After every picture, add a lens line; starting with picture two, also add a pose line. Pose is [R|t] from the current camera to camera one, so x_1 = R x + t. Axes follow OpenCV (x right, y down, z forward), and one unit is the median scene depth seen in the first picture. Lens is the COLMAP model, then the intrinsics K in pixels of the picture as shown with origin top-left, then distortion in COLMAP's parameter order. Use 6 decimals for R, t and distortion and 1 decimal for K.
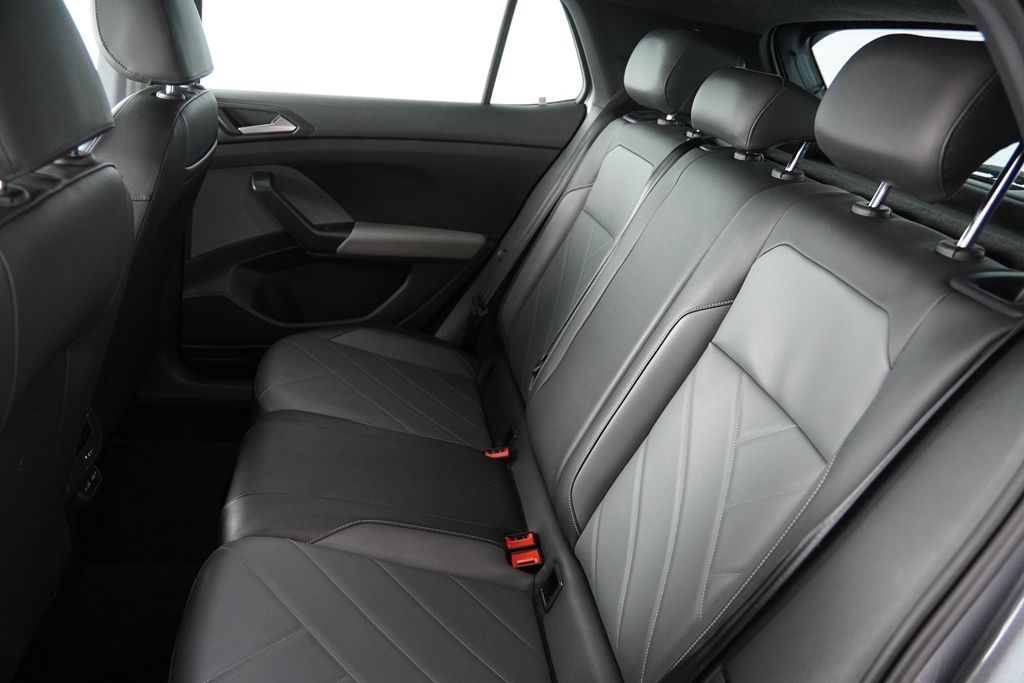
lens RADIAL K [[751.3, 0, 512.0], [0, 751.3, 341.5], [0, 0, 1]] dist [-0.151287, 0.097828]
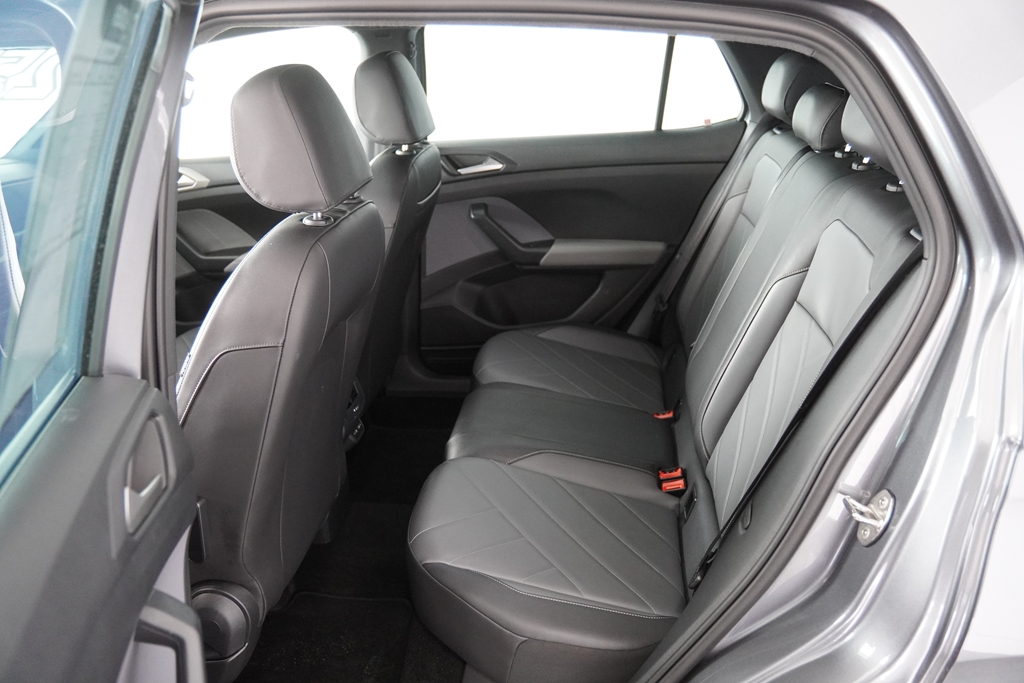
lens RADIAL K [[830.6, 0, 512.0], [0, 830.6, 341.5], [0, 0, 1]] dist [-0.107779, 0.000669]
pose [[0.948040, -0.040754, -0.315530, 0.165721], [0.023597, 0.998037, -0.058008, 0.096094], [0.317274, 0.047549, 0.947141, -0.337718]]
